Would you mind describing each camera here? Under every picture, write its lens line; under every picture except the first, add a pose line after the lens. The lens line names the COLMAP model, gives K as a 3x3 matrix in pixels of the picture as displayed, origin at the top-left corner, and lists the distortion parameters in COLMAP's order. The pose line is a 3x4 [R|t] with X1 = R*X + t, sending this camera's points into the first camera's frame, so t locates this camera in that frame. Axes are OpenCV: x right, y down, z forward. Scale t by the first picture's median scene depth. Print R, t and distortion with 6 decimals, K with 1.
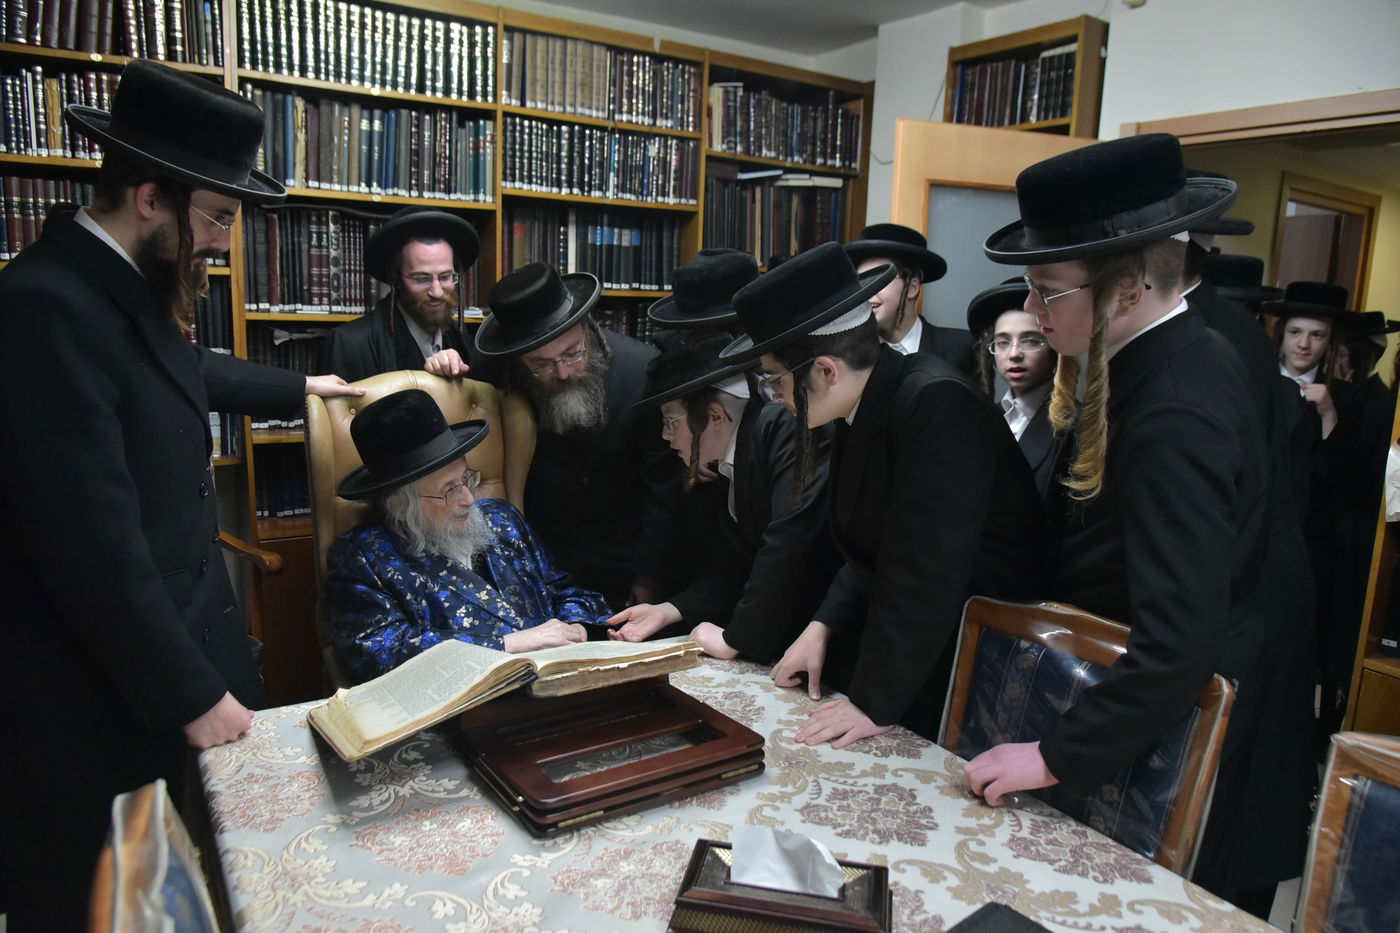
lens RADIAL K [[927.8, 0, 698.4], [0, 927.8, 457.4], [0, 0, 1]] dist [-0.045214, 0.003968]
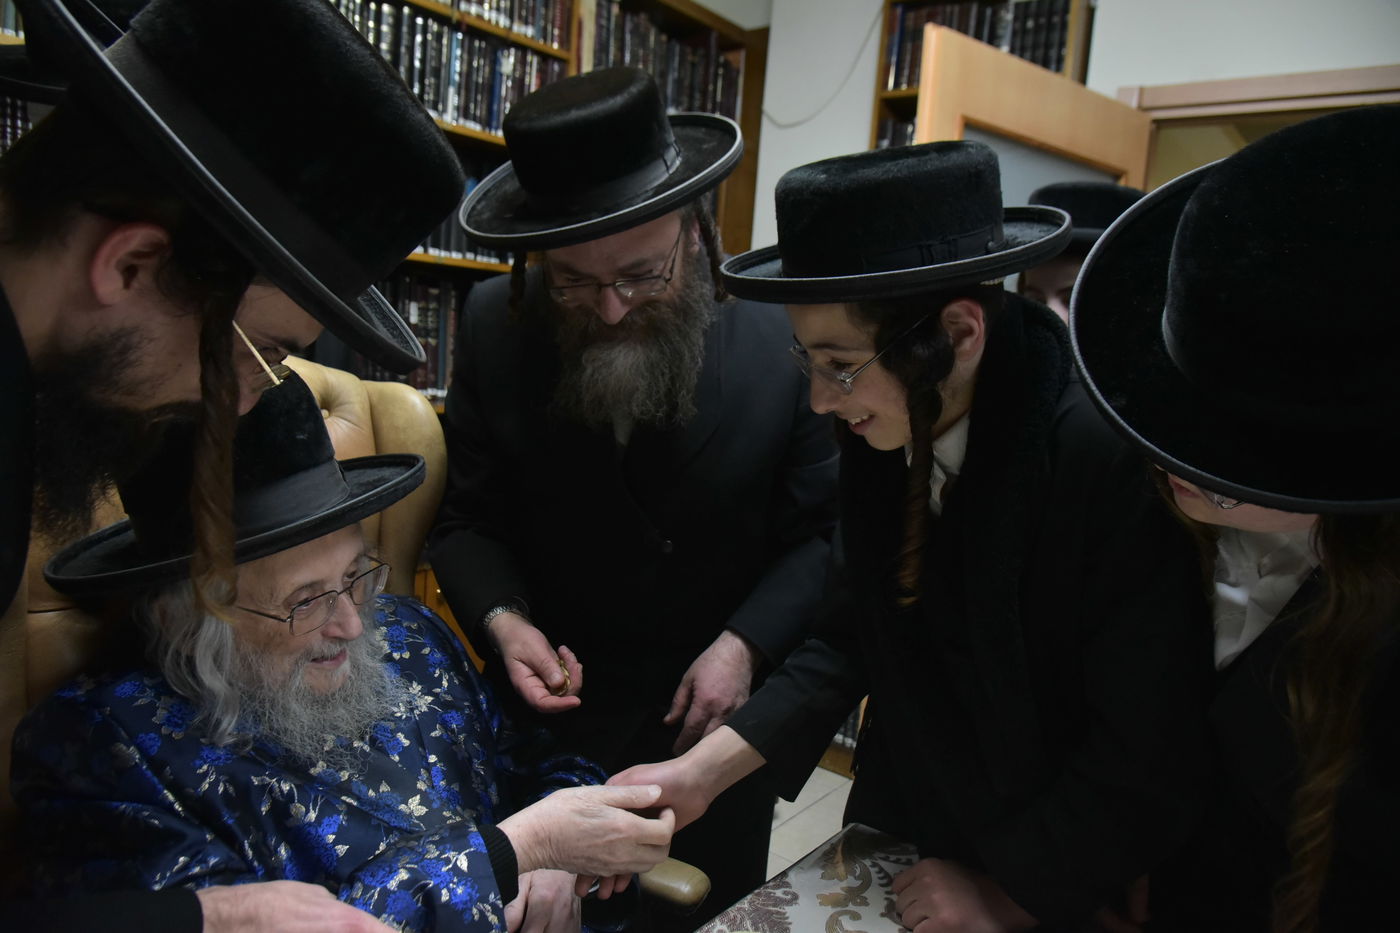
lens RADIAL K [[923.0, 0, 694.4], [0, 923.0, 462.3], [0, 0, 1]] dist [-0.043533, 0.009426]
pose [[0.947026, -0.002642, 0.321147, -0.150793], [0.010722, 0.999669, -0.023396, -0.009951], [-0.320979, 0.025600, 0.946740, 0.319260]]
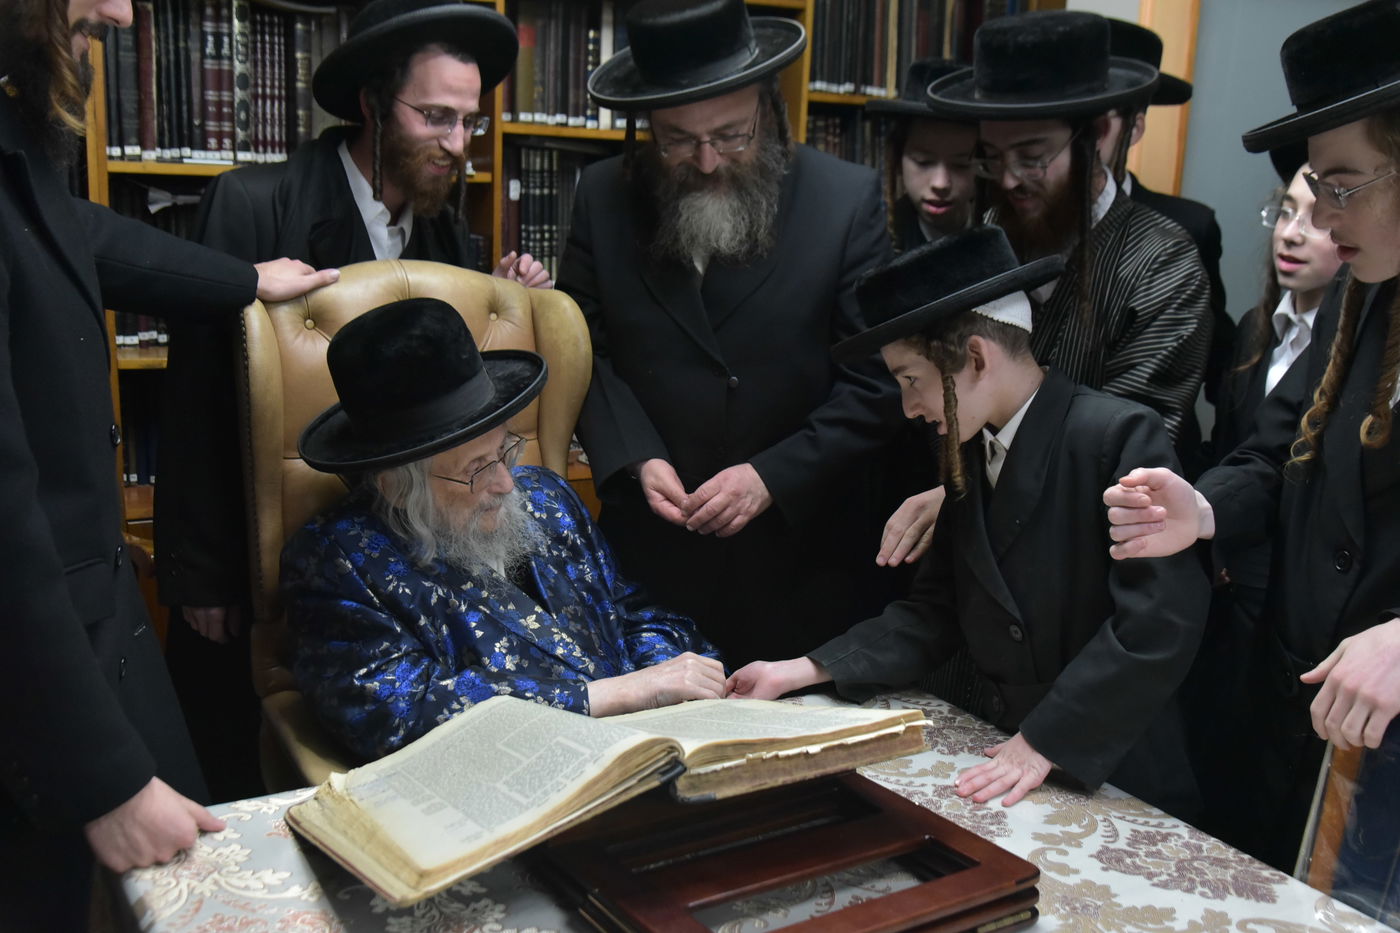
lens RADIAL K [[1404.9, 0, 696.8], [0, 1404.9, 467.0], [0, 0, 1]] dist [-0.028071, 0.004540]
pose [[0.999817, 0.014933, -0.011962, -0.064948], [-0.014239, 0.998323, 0.056104, -0.006632], [0.012780, -0.055923, 0.998353, 0.030715]]
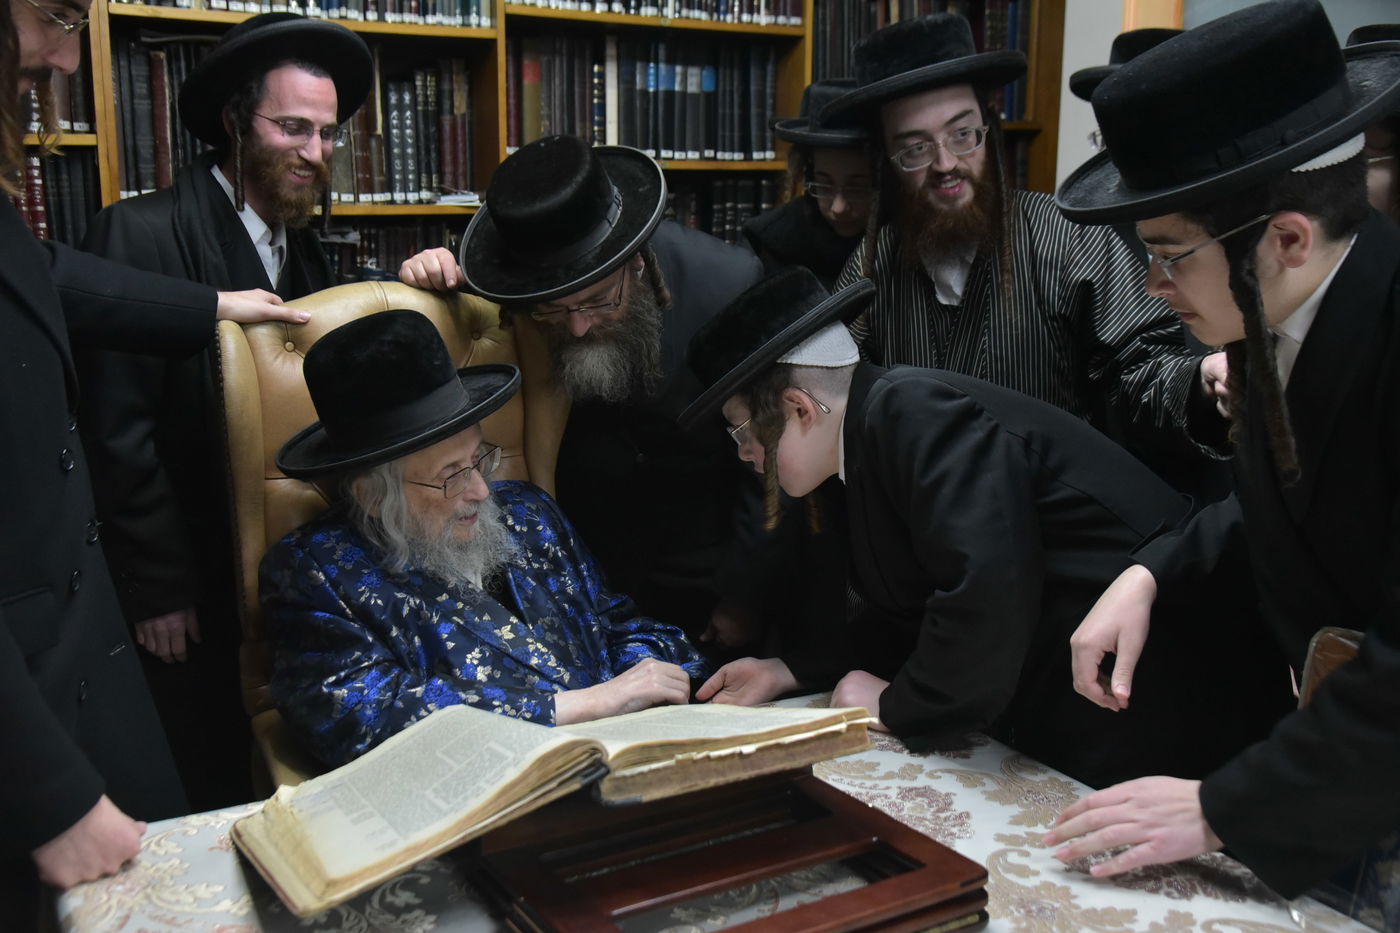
lens RADIAL K [[1345.5, 0, 706.1], [0, 1345.5, 457.8], [0, 0, 1]] dist [-0.022070, -0.018195]
pose [[0.998424, -0.015279, -0.053993, -0.025149], [0.016611, 0.999566, 0.024309, 0.006247], [0.053599, -0.025168, 0.998245, 0.057338]]
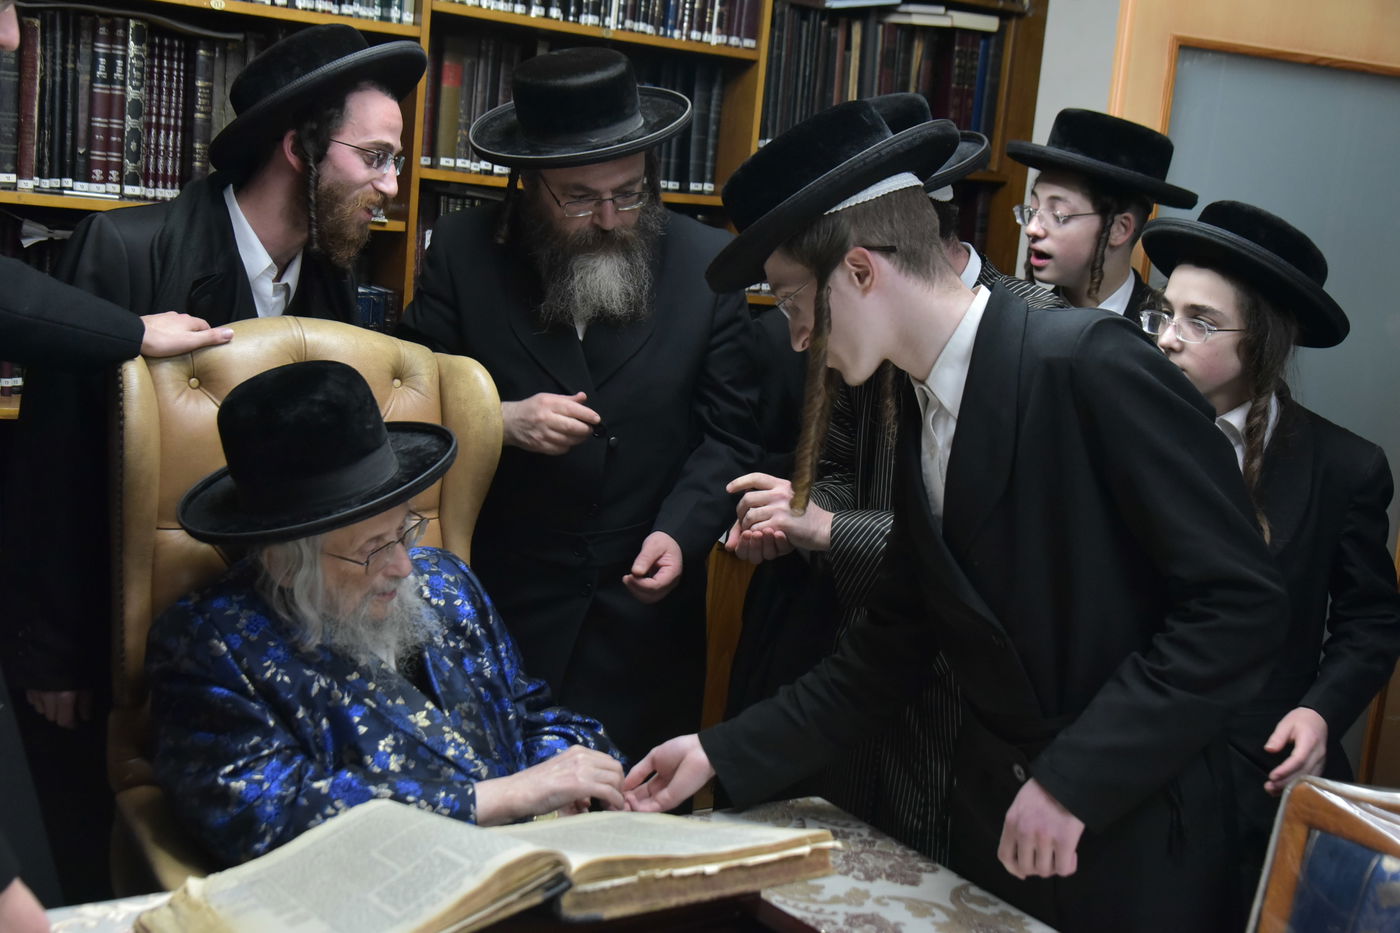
lens RADIAL K [[1586.5, 0, 697.1], [0, 1586.5, 465.8], [0, 0, 1]] dist [-0.018470, -0.001251]
pose [[0.997959, 0.057765, 0.027218, -0.056547], [-0.057842, 0.998324, 0.002042, -0.012179], [-0.027054, -0.003612, 0.999627, 0.004154]]
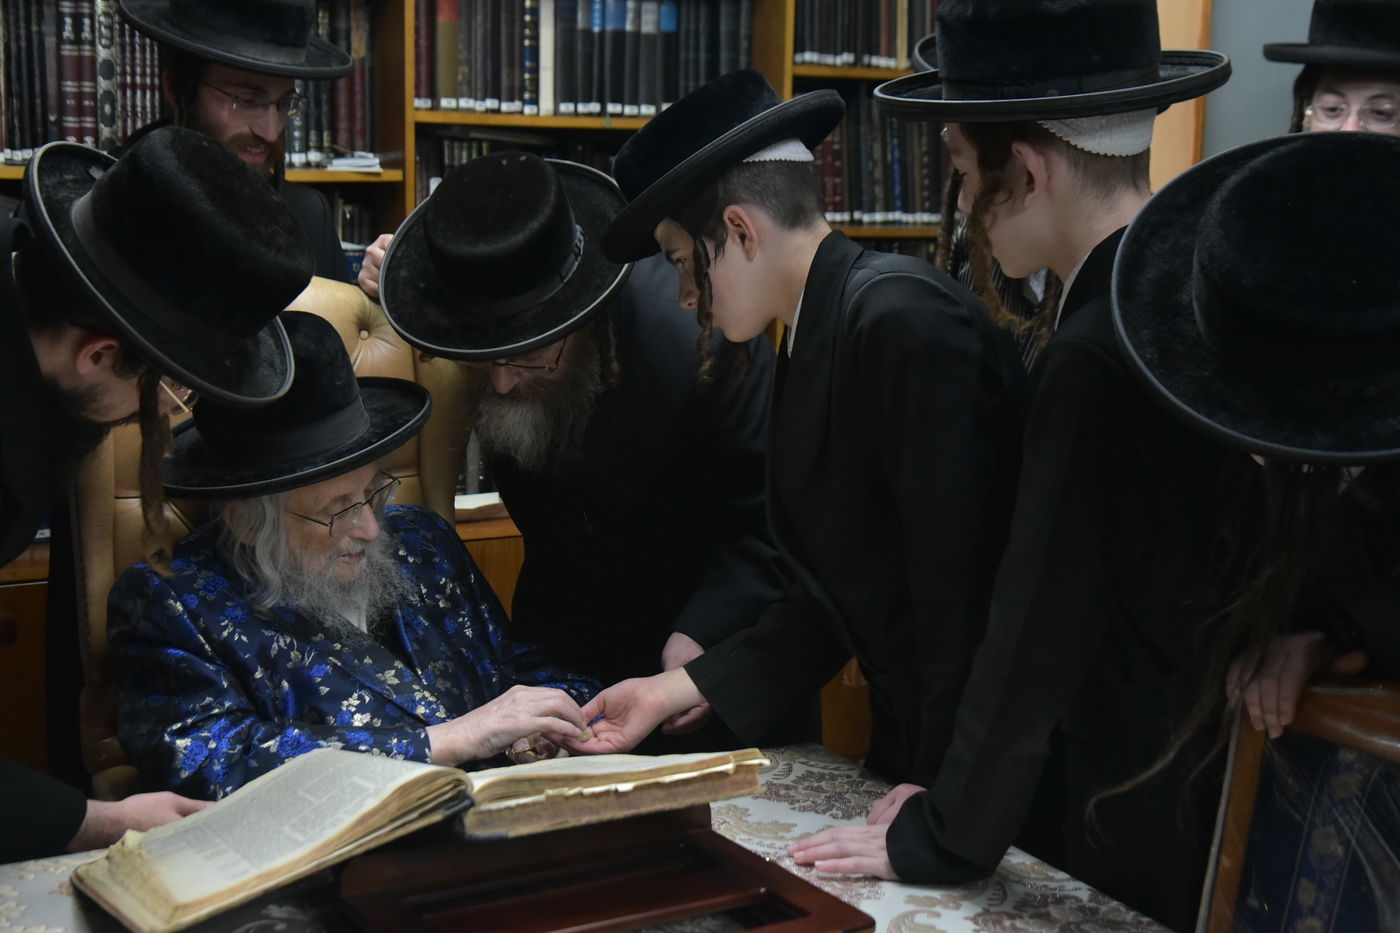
lens RADIAL K [[1841.3, 0, 701.4], [0, 1841.3, 466.6], [0, 0, 1]] dist [-0.037533, 0.072480]
pose [[0.998360, 0.000182, -0.057239, 0.012799], [0.000469, 0.999935, 0.011365, 0.007093], [0.057237, -0.011374, 0.998296, -0.050318]]
